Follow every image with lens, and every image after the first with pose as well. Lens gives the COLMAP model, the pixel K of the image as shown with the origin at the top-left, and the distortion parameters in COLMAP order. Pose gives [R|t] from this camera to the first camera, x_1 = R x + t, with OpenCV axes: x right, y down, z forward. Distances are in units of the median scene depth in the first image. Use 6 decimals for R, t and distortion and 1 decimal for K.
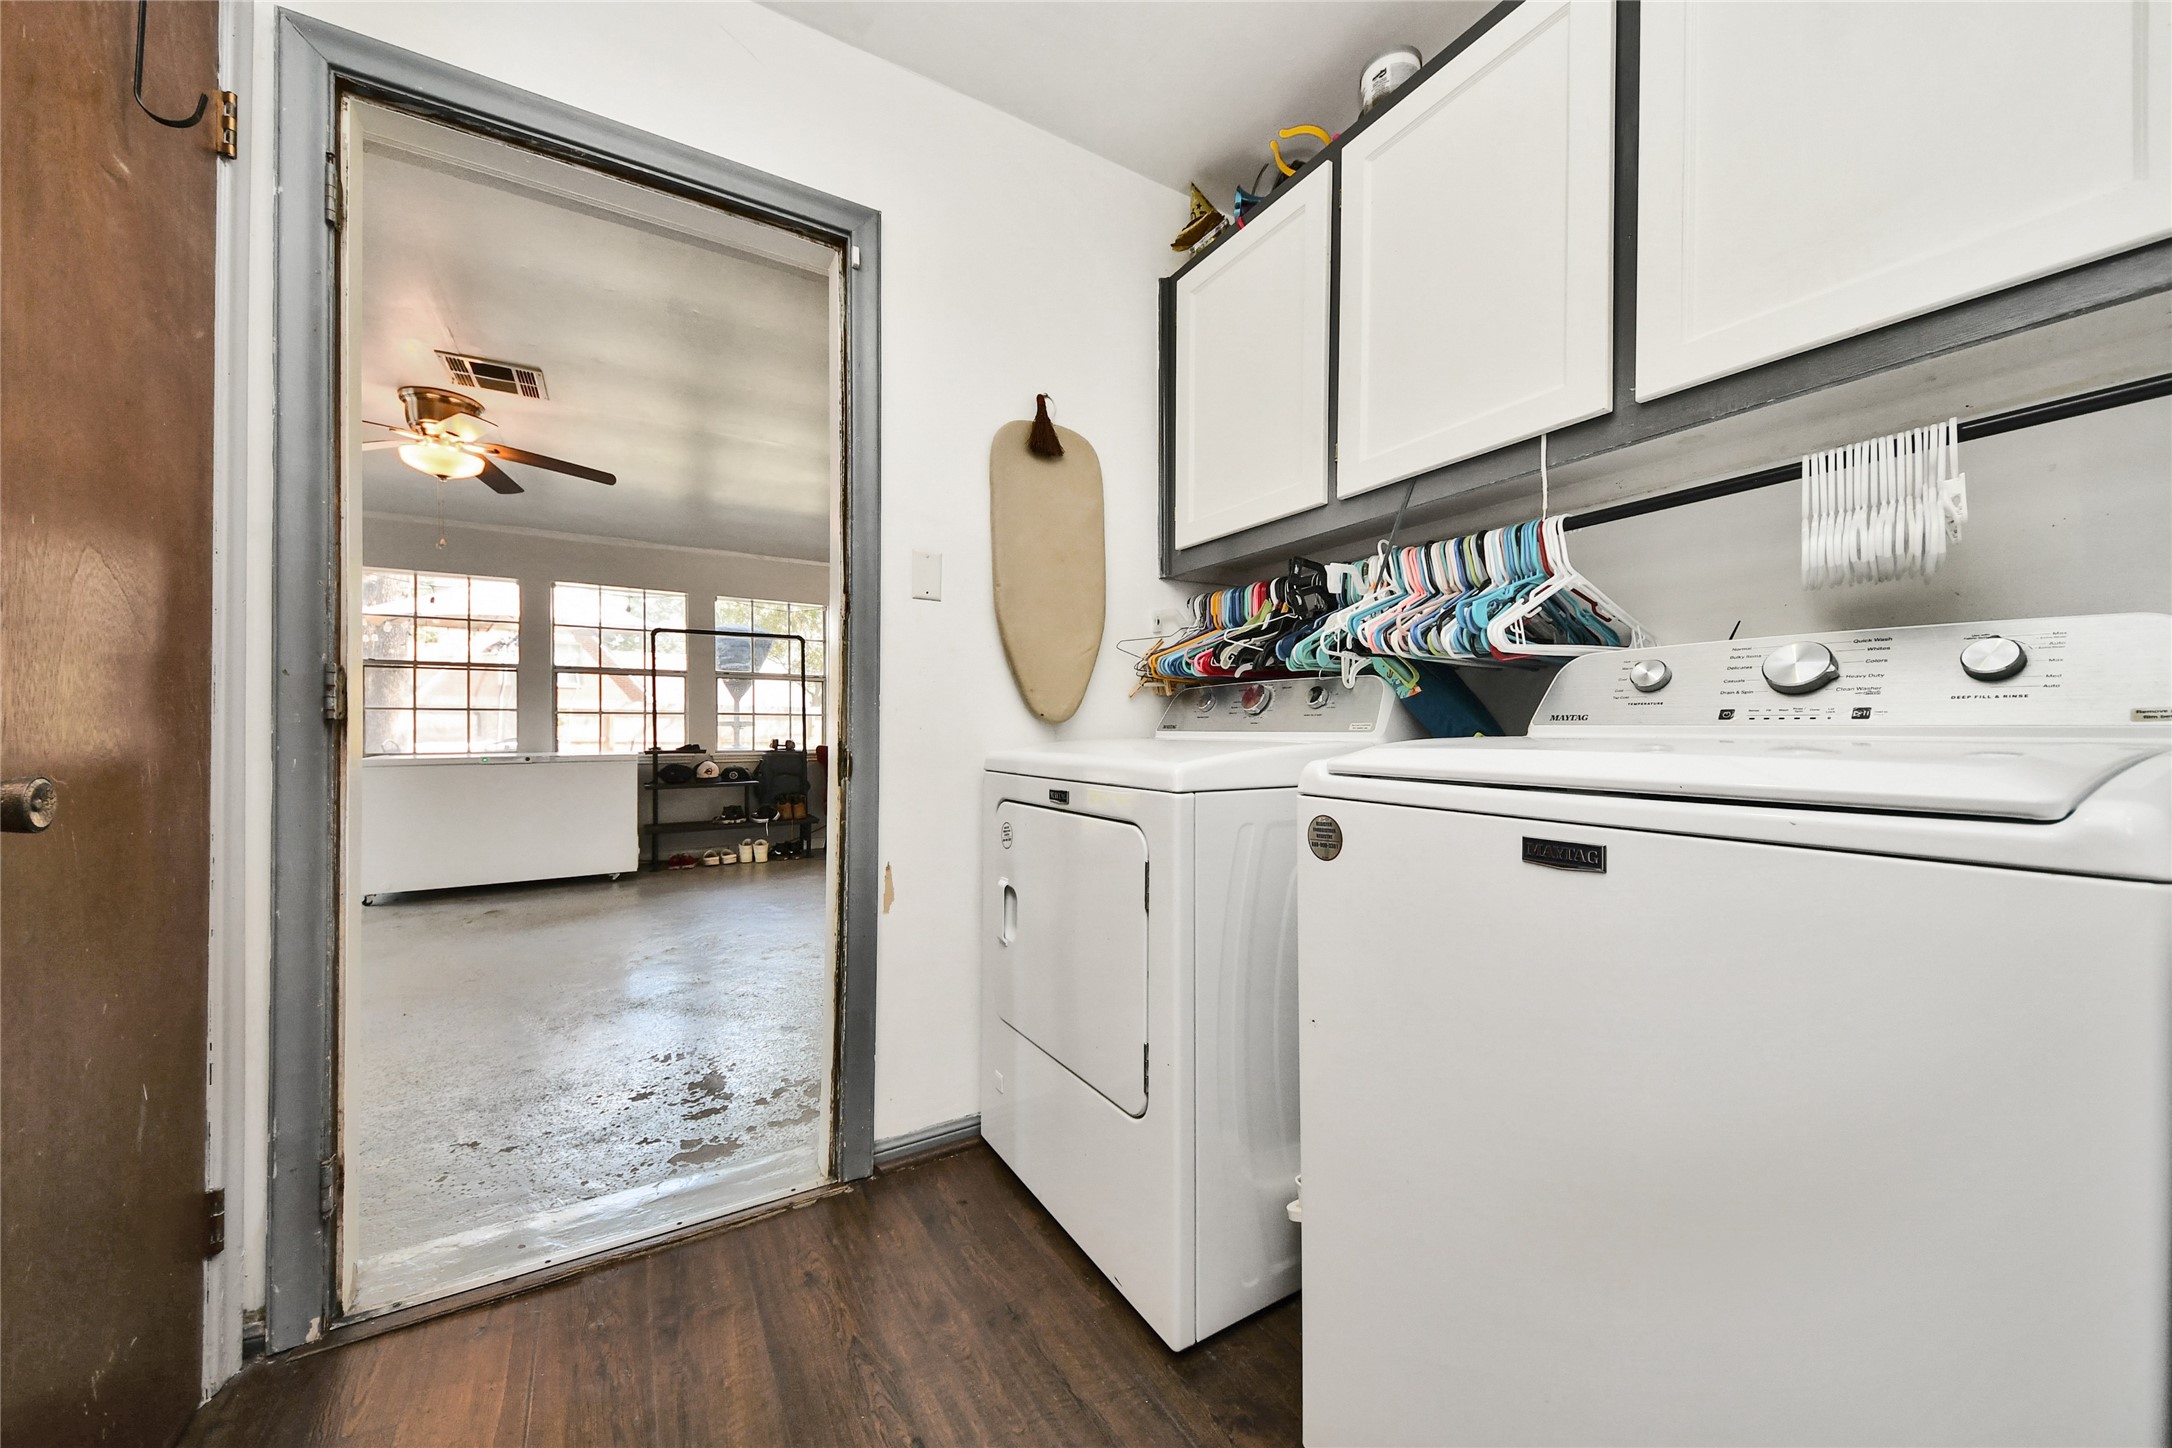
lens RADIAL K [[781.8, 0, 1074.8], [0, 781.8, 715.0], [0, 0, 1]] dist [0.052677, -0.018328]
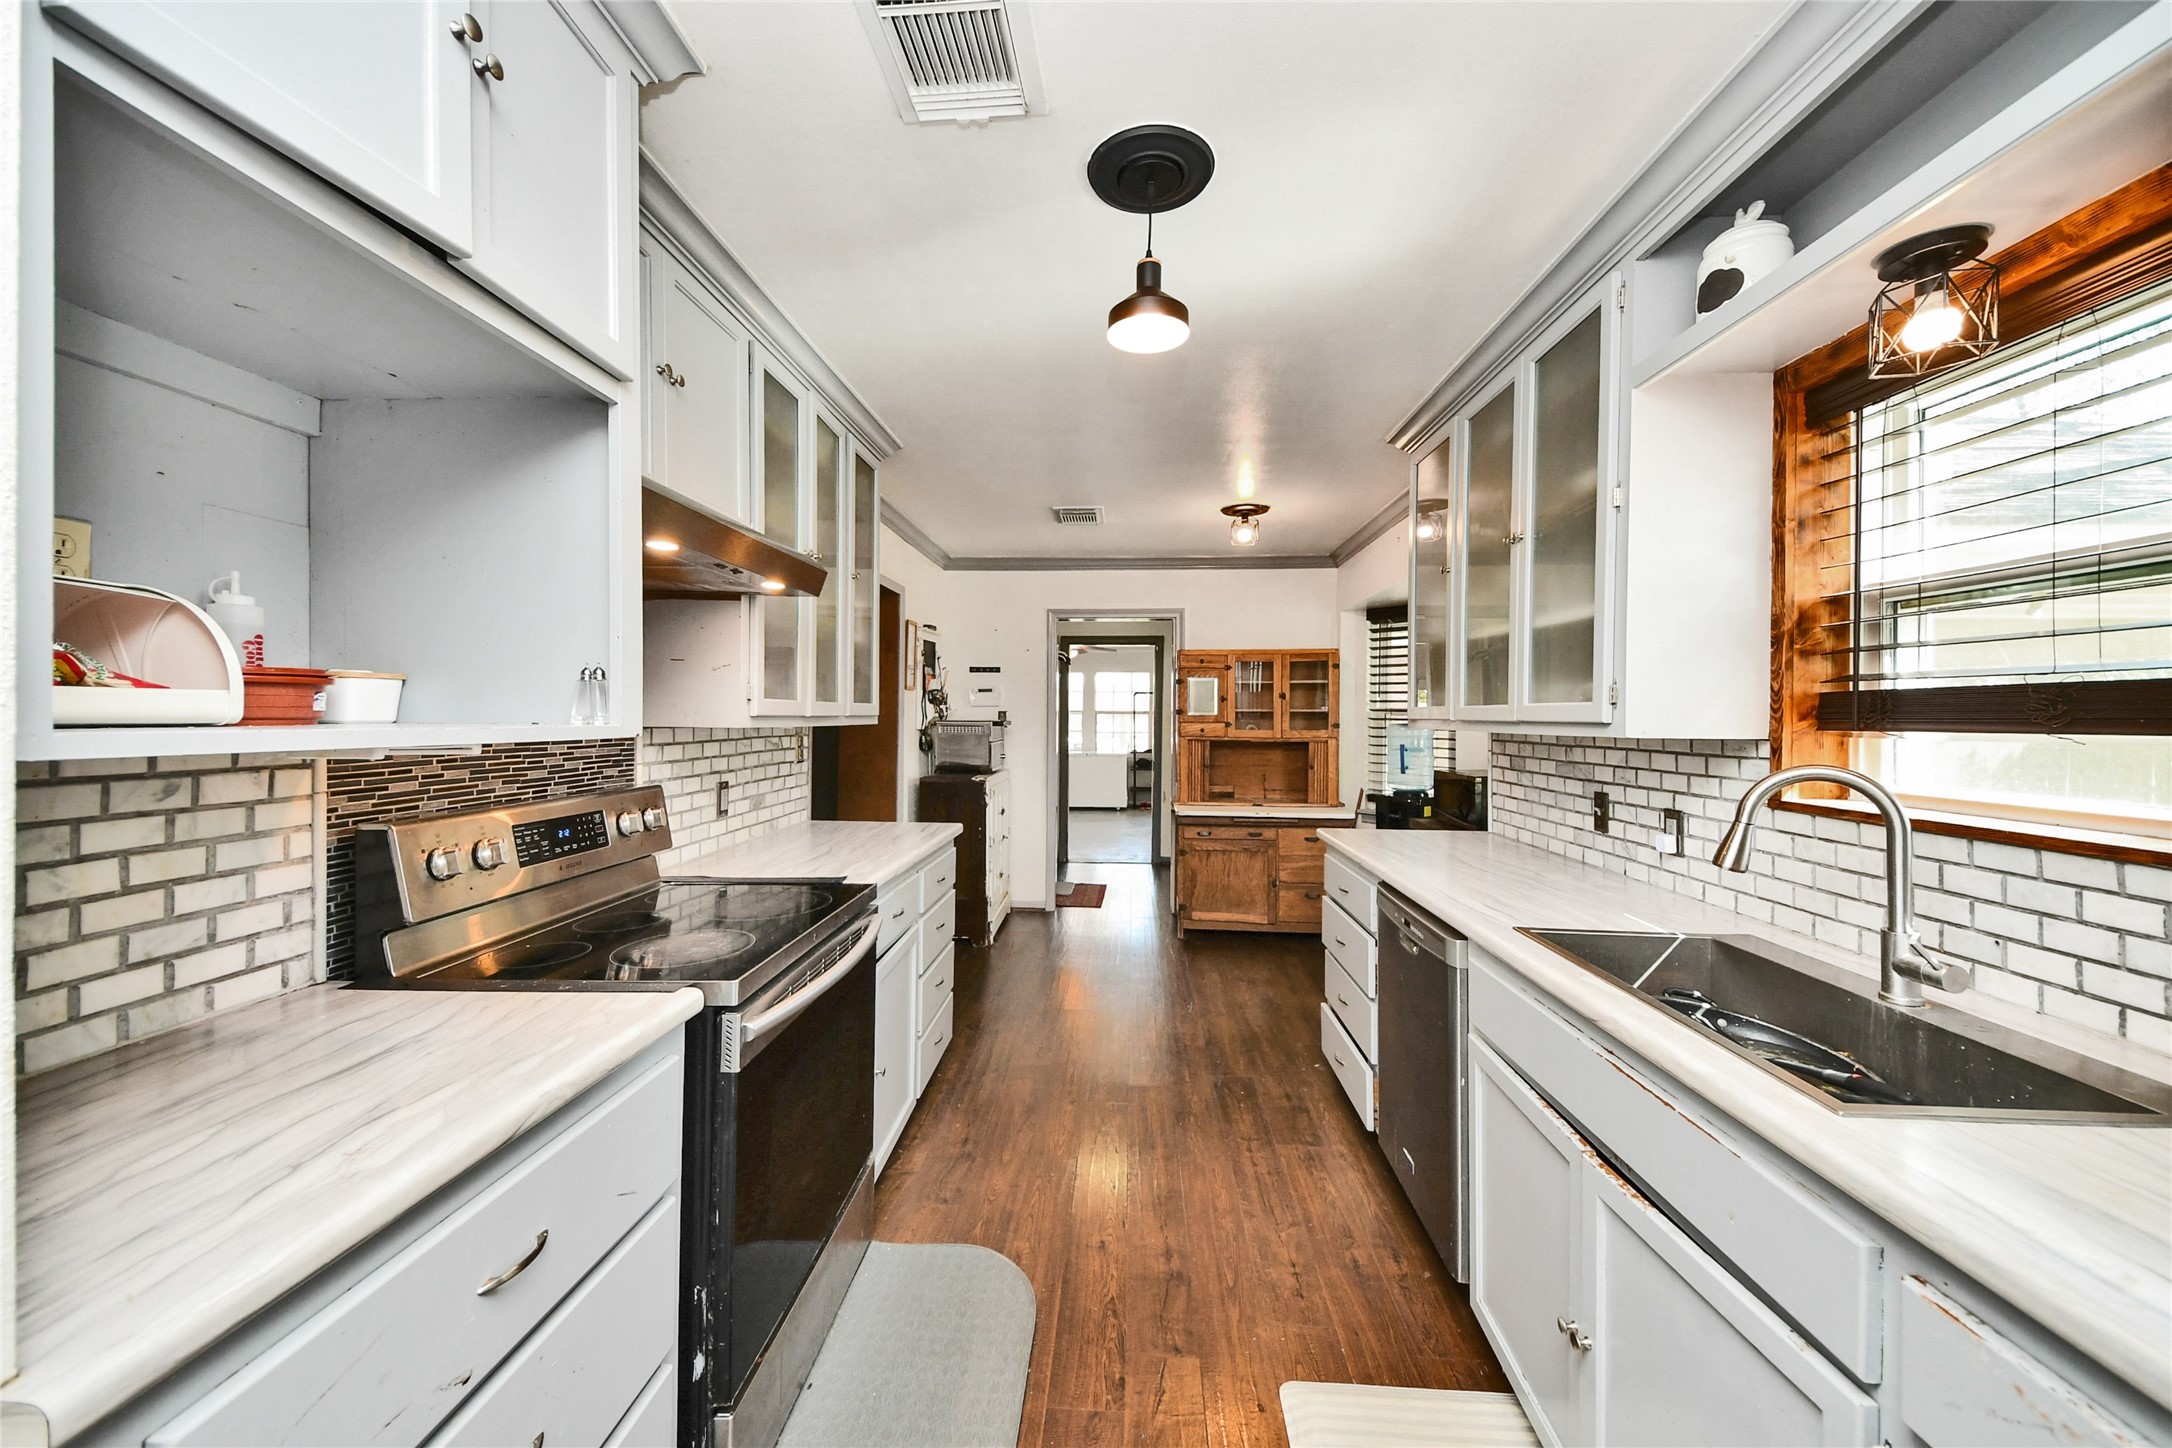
lens RADIAL K [[781.8, 0, 1074.8], [0, 781.8, 715.0], [0, 0, 1]] dist [0.052677, -0.018328]
pose [[0.819686, 0.010730, -0.572713, 0.599269], [-0.000681, 0.999842, 0.017758, -0.103625], [0.572813, -0.014166, 0.819564, -0.901373]]
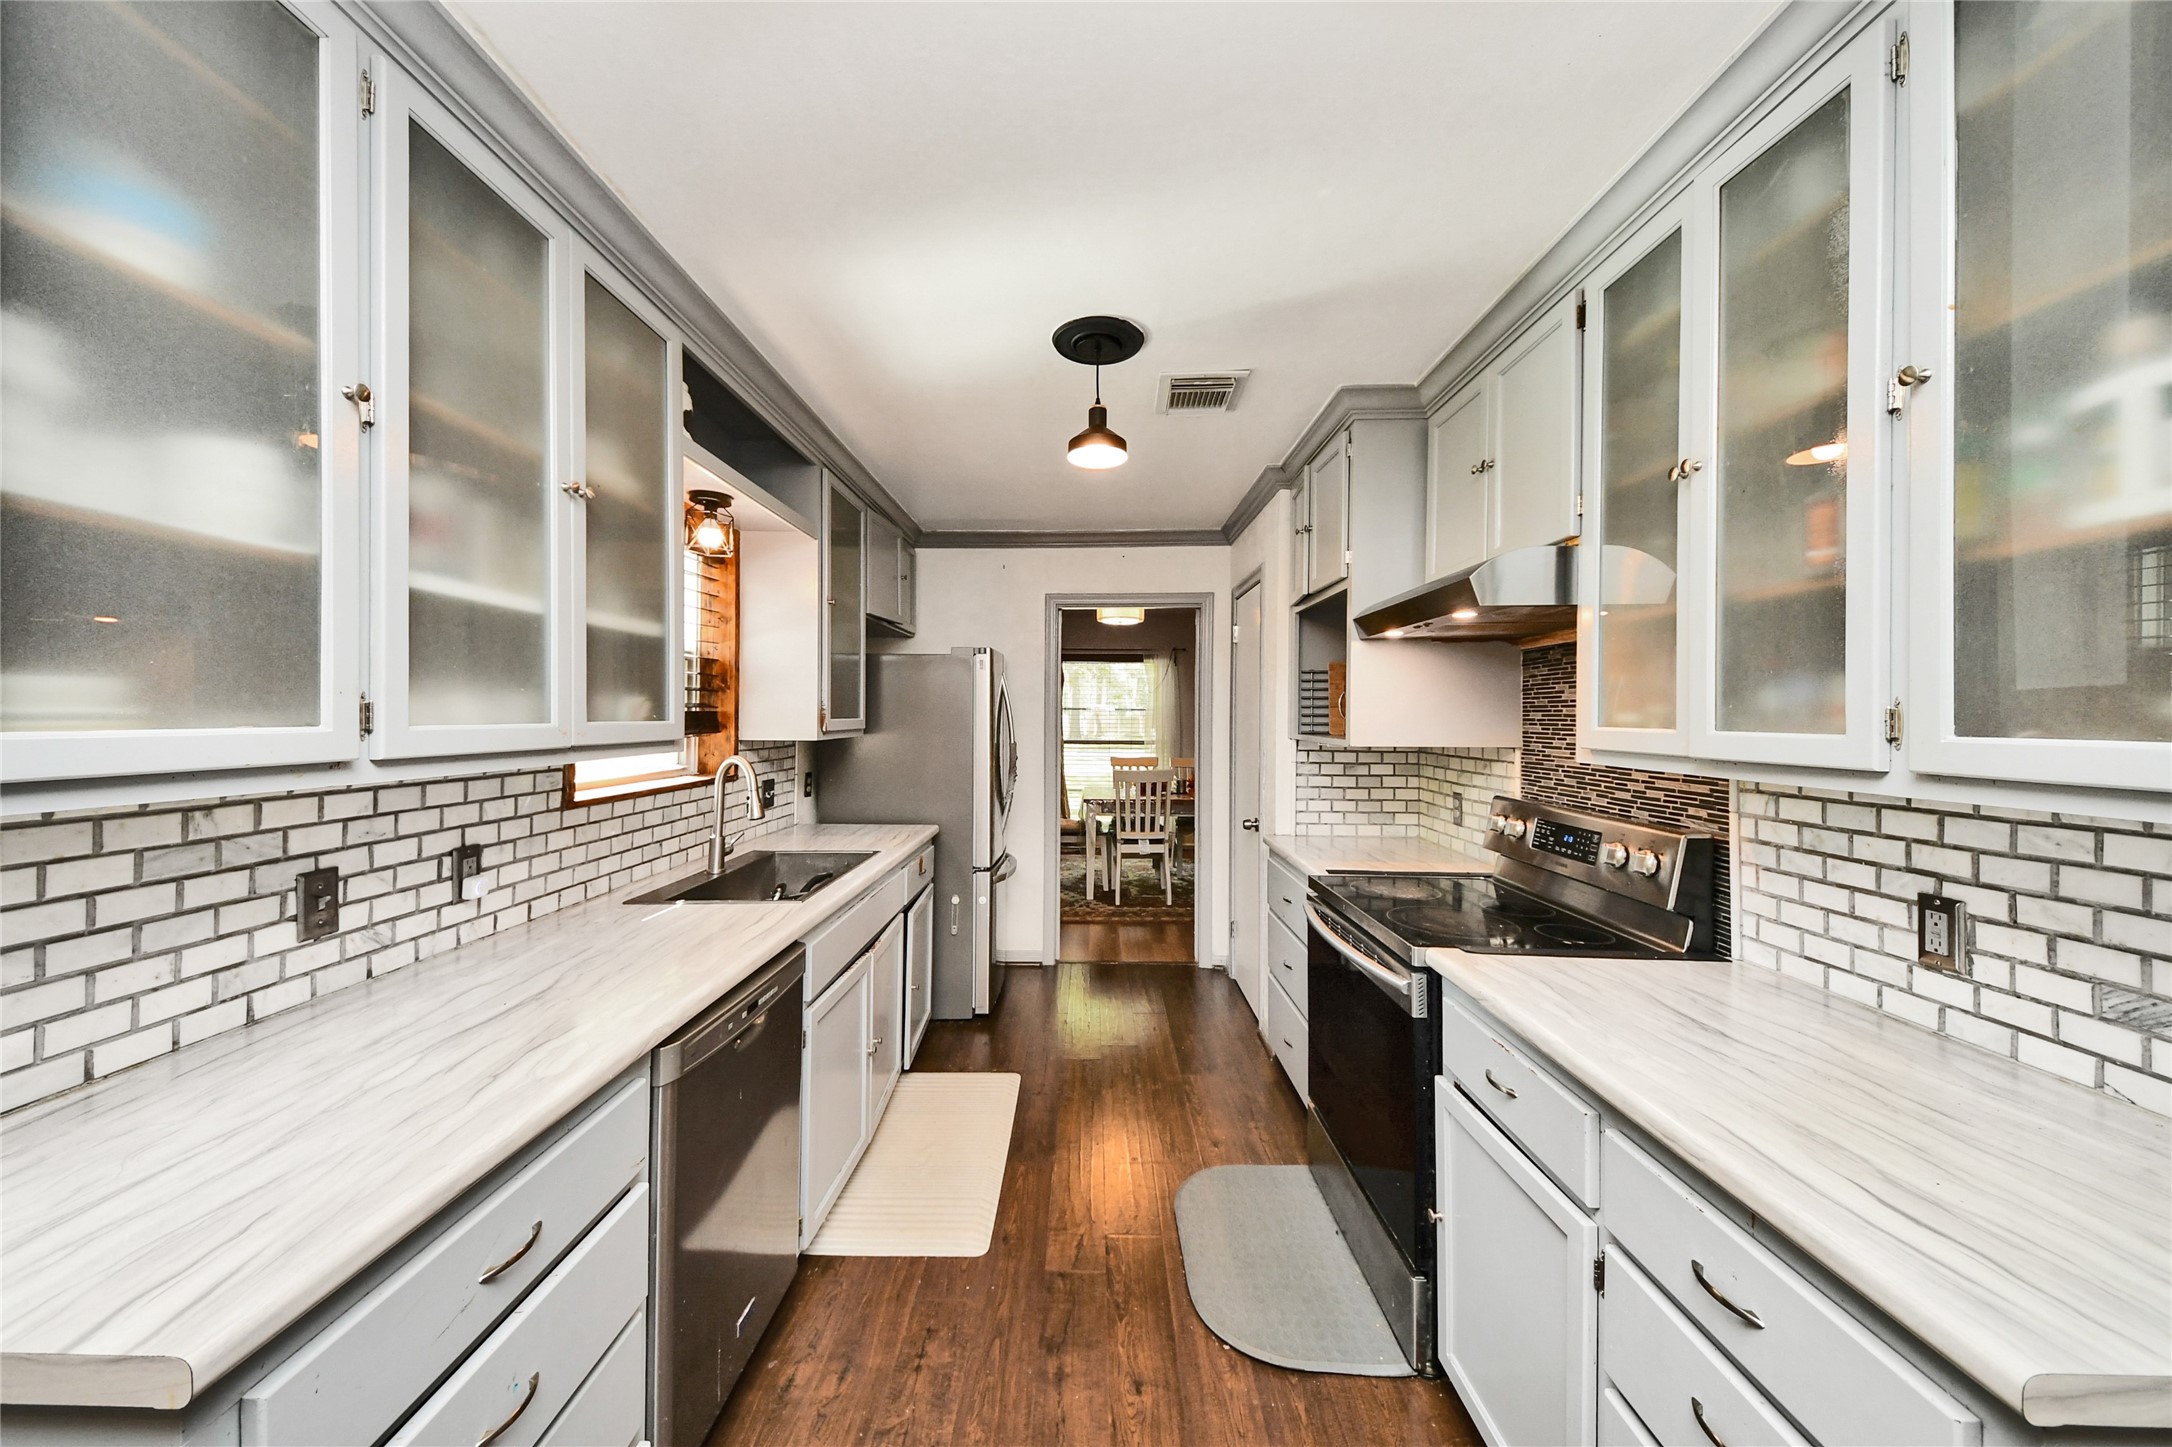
lens RADIAL K [[773.6, 0, 1070.7], [0, 773.6, 724.7], [0, 0, 1]] dist [0.048955, -0.017538]
pose [[-0.846976, -0.007475, 0.531579, 0.281835], [-0.011028, 0.999933, -0.003509, -0.102519], [-0.531517, -0.008834, -0.847001, -0.353620]]
